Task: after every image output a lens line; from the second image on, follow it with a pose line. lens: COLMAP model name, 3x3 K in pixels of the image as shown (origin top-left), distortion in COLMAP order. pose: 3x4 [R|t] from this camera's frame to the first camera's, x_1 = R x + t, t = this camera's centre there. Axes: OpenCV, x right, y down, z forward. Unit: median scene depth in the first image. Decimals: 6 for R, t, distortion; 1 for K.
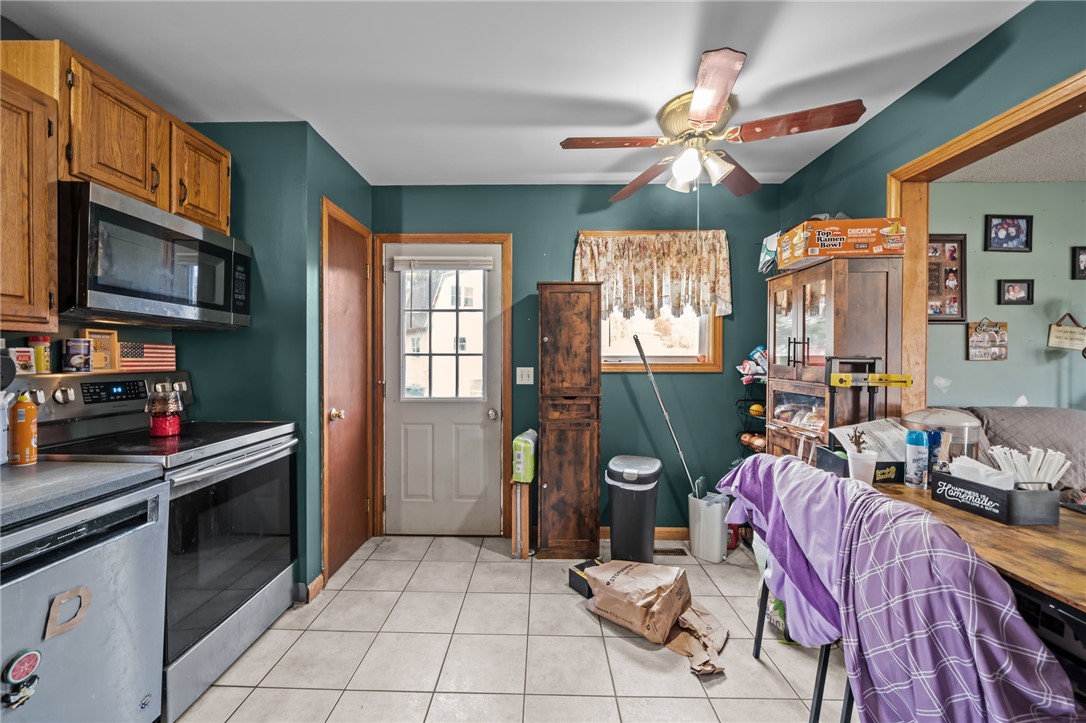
lens RADIAL K [[428.6, 0, 533.0], [0, 428.6, 362.8], [0, 0, 1]] dist [-0.001553, -0.000018]
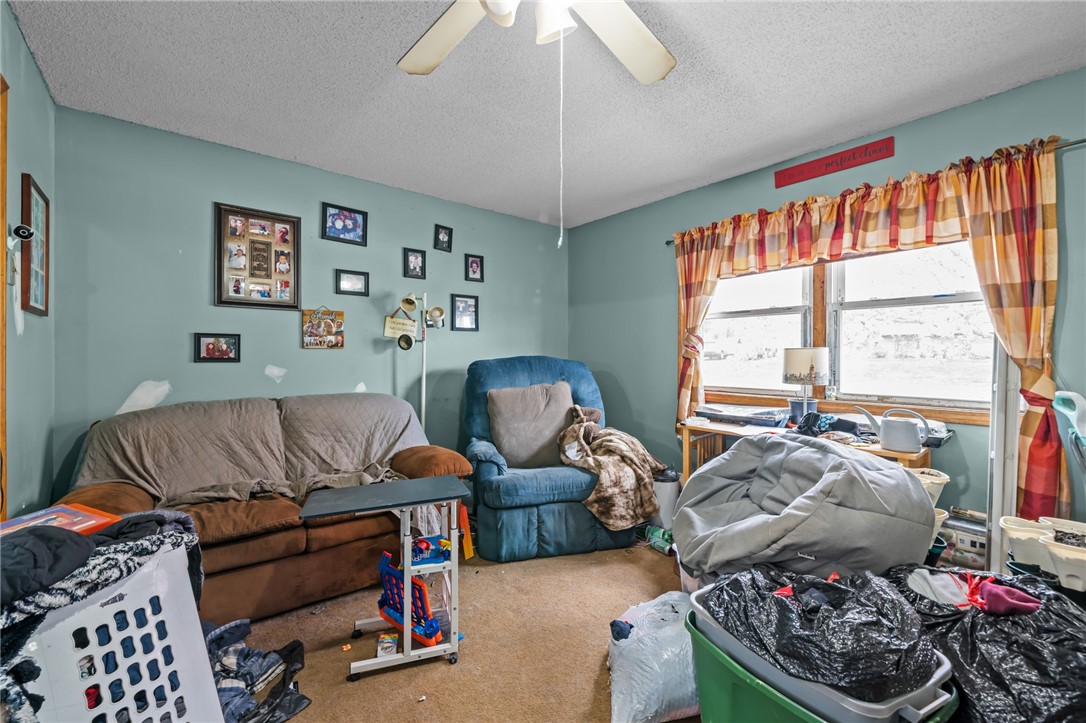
lens RADIAL K [[450.2, 0, 532.8], [0, 450.2, 357.7], [0, 0, 1]] dist [0.000488, -0.000039]
pose [[0.758509, -0.003205, 0.651654, 0.820700], [0.004038, 0.999992, 0.000218, 0.019360], [-0.651649, 0.002466, 0.758516, -0.124236]]
